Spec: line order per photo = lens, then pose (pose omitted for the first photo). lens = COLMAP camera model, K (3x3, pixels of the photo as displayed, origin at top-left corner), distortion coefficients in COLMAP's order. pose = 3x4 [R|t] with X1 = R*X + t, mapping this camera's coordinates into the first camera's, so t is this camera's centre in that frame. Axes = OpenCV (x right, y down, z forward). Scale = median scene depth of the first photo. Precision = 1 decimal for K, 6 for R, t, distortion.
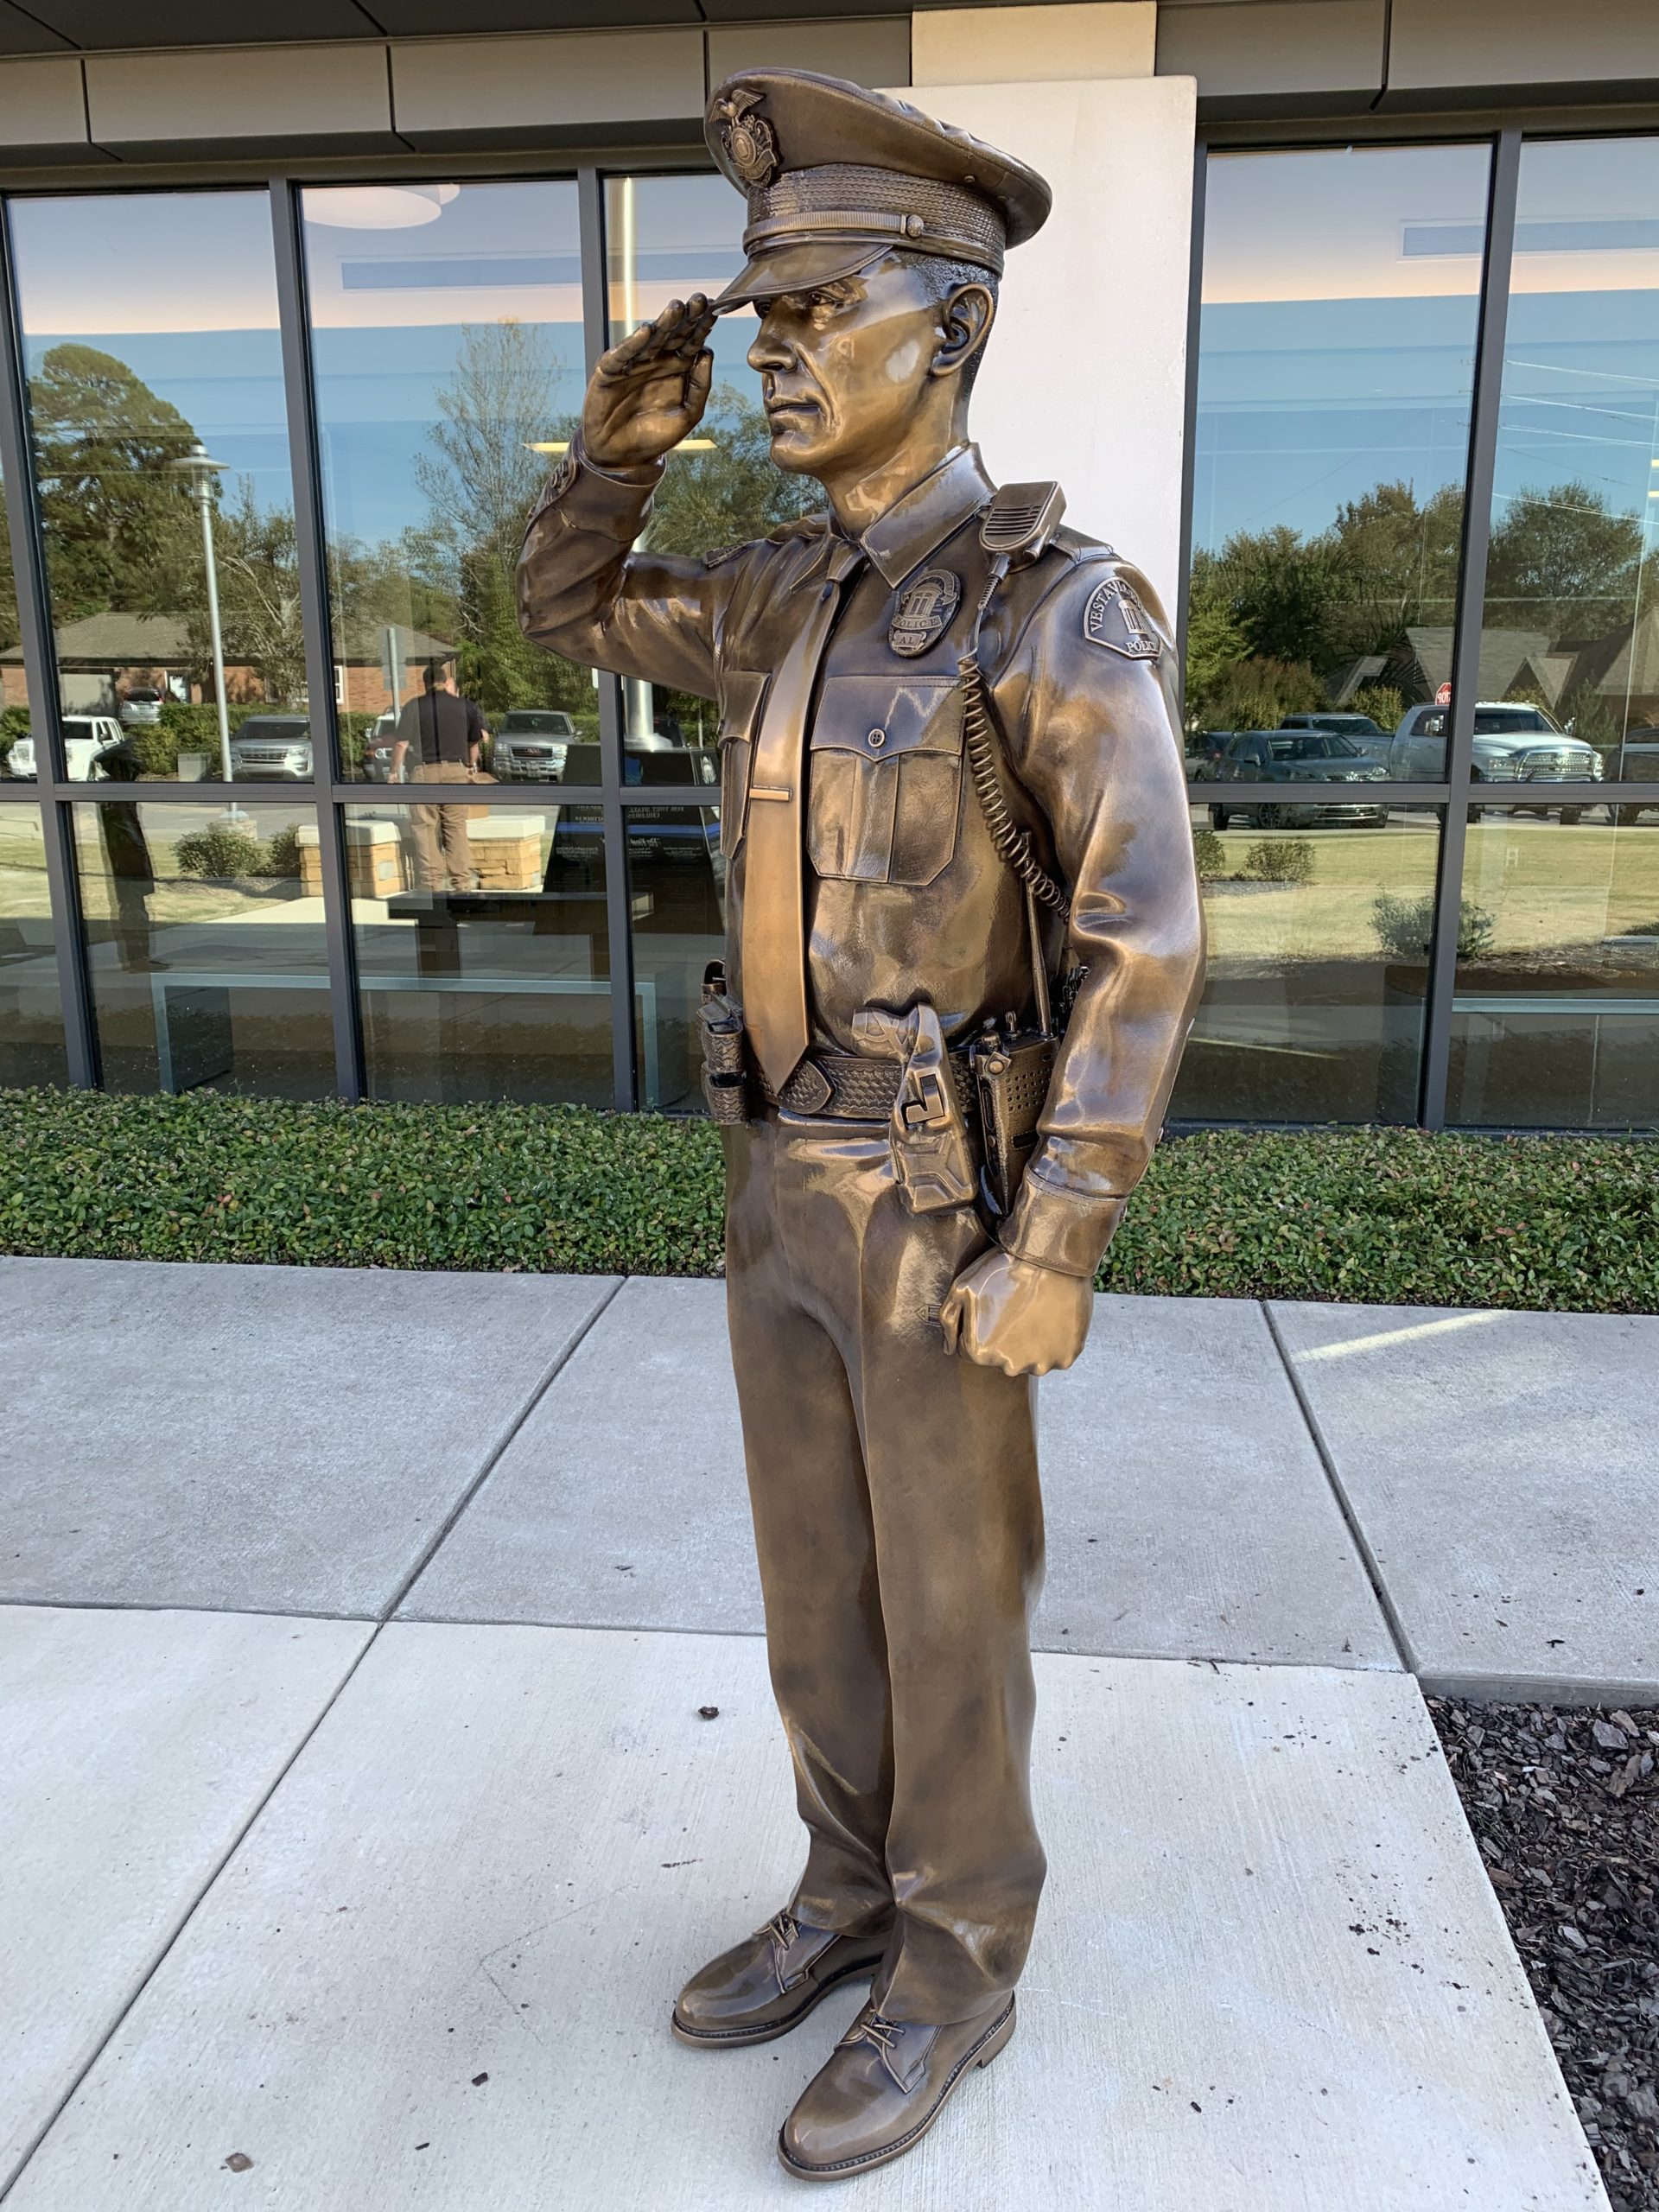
lens RADIAL K [[1712.8, 0, 833.0], [0, 1712.8, 1098.9], [0, 0, 1]] dist [0.037494, -0.003142]
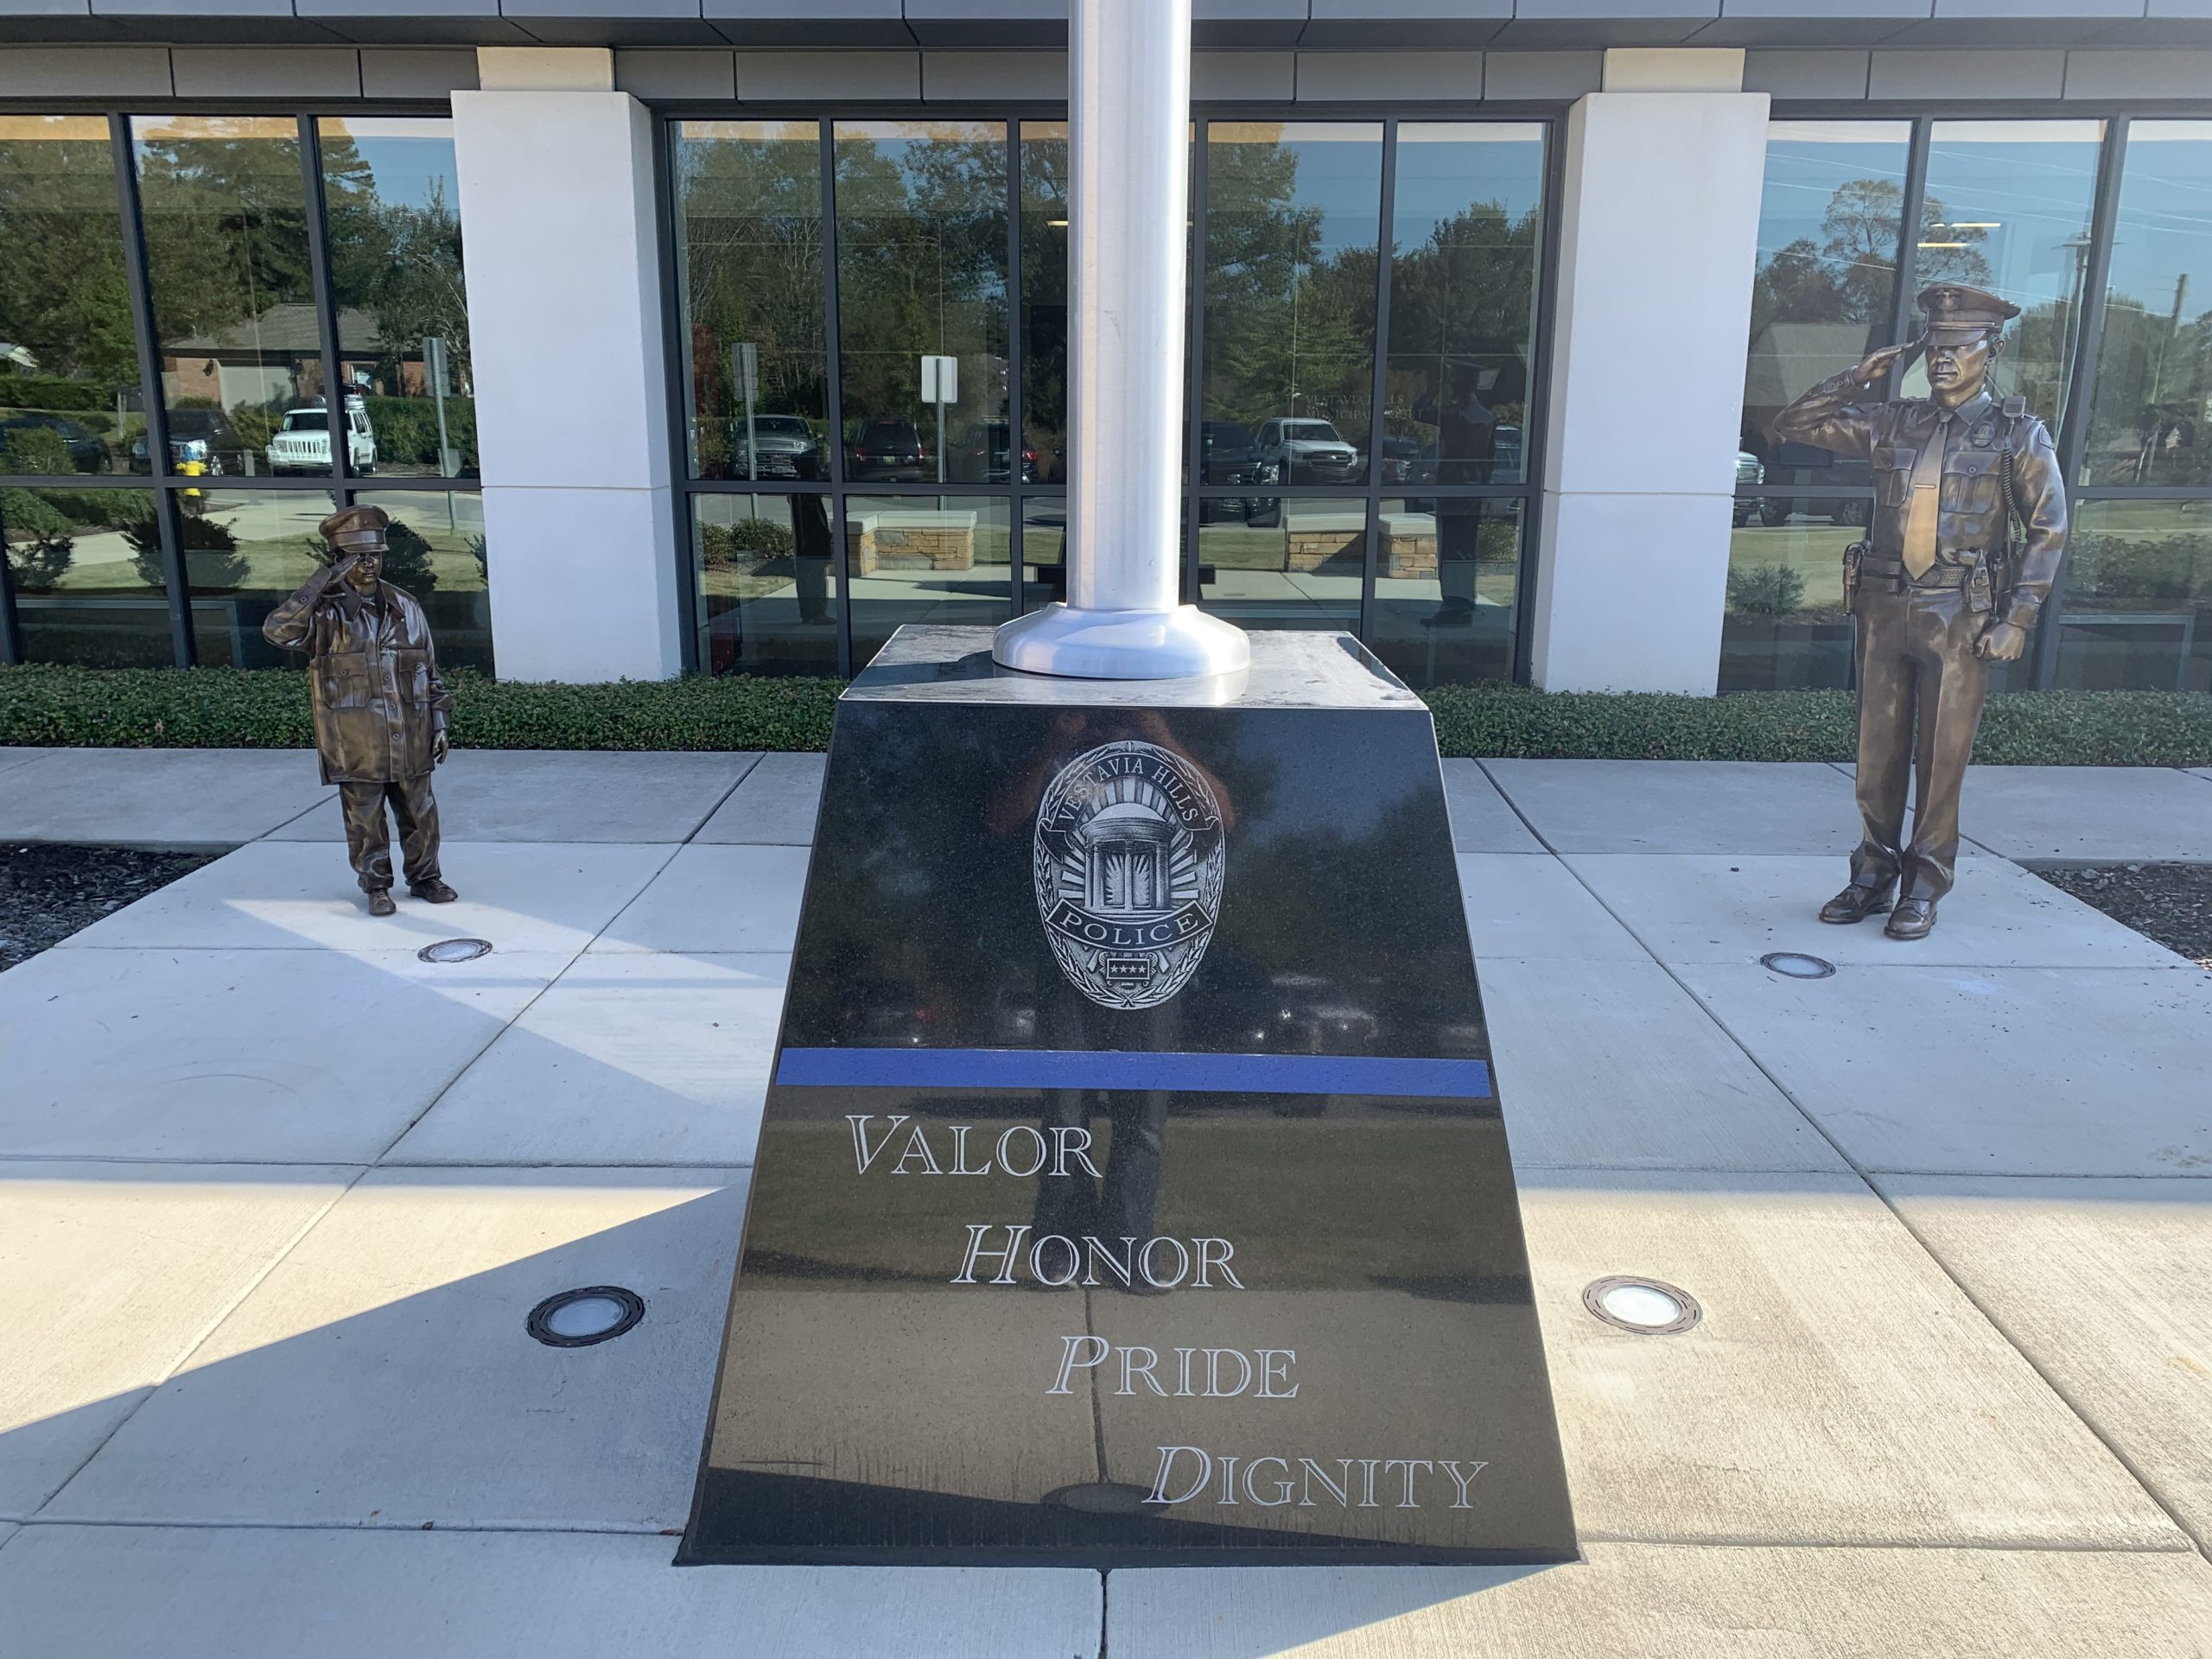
lens RADIAL K [[1723.5, 0, 1107.4], [0, 1723.5, 788.6], [0, 0, 1]] dist [0.014715, 0.002837]
pose [[0.995306, -0.008572, 0.096396, -0.728020], [0.009297, 0.999932, -0.007069, 0.155832], [-0.096329, 0.007932, 0.995318, -0.813090]]
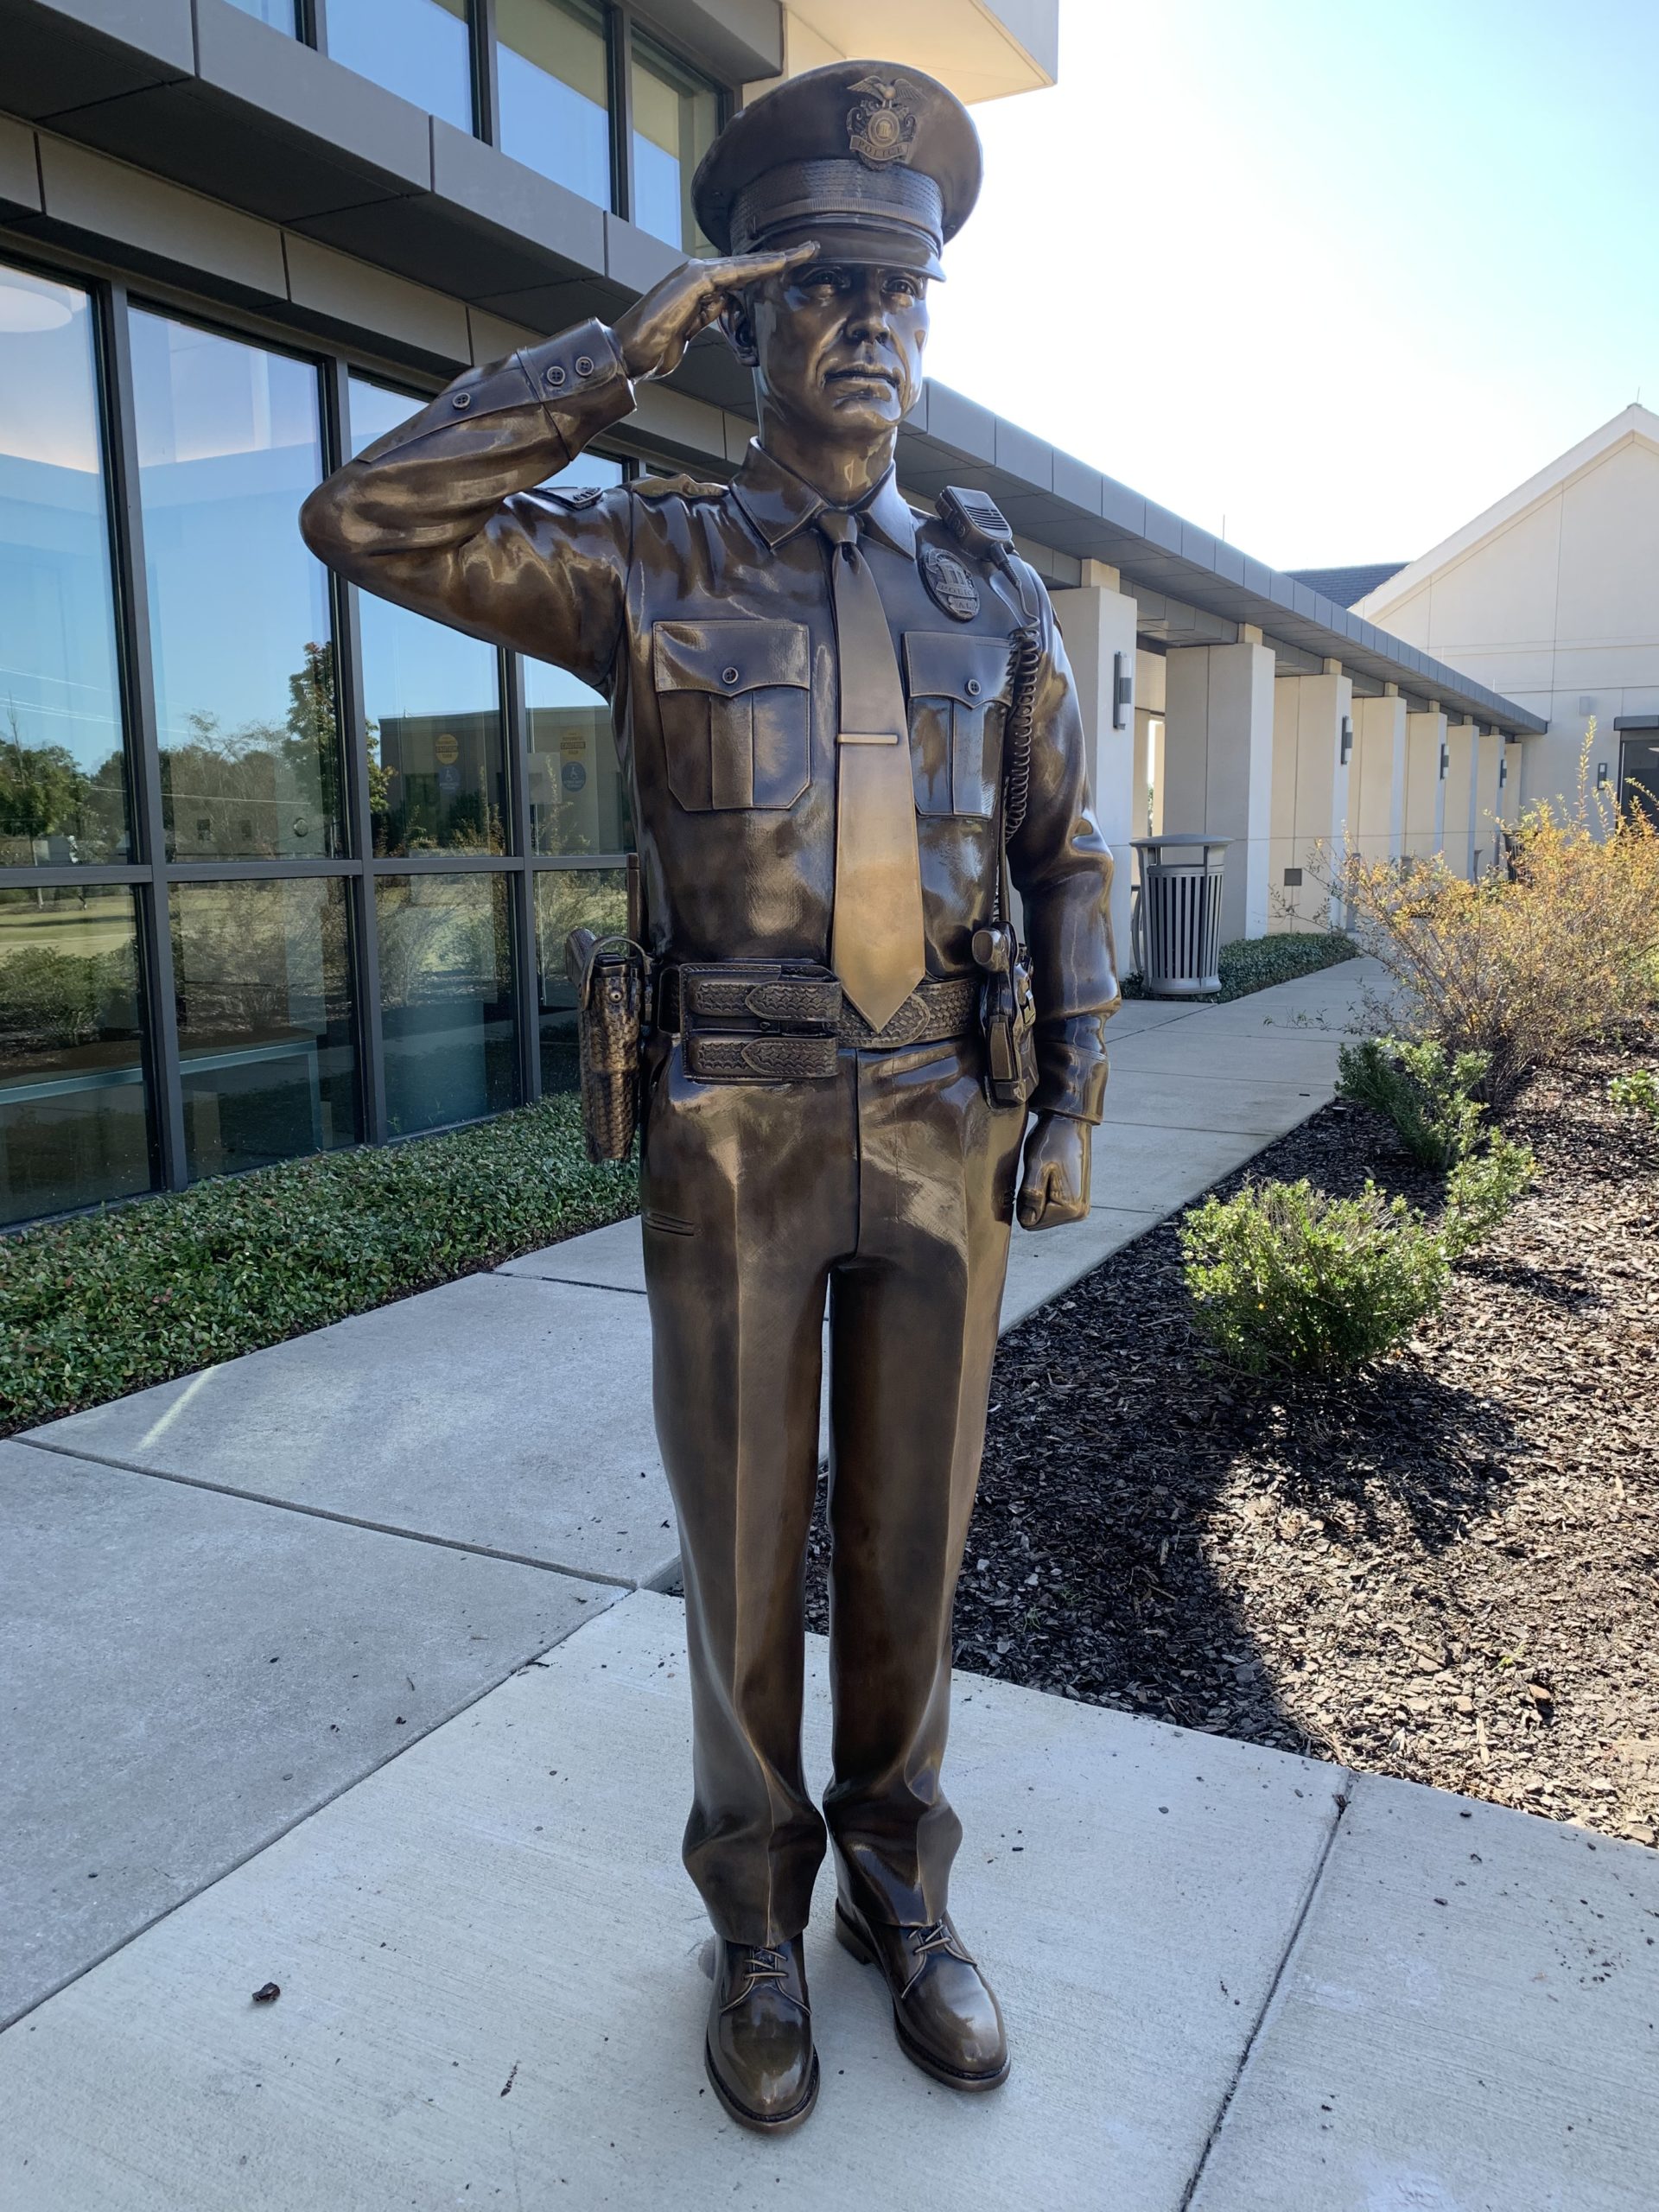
lens RADIAL K [[1712.8, 0, 833.0], [0, 1712.8, 1098.9], [0, 0, 1]] dist [0.037494, -0.003142]
pose [[0.370659, -0.141370, 0.917947, -0.391668], [0.219425, 0.973698, 0.061354, -0.013270], [-0.902477, 0.178679, 0.391930, 0.250567]]
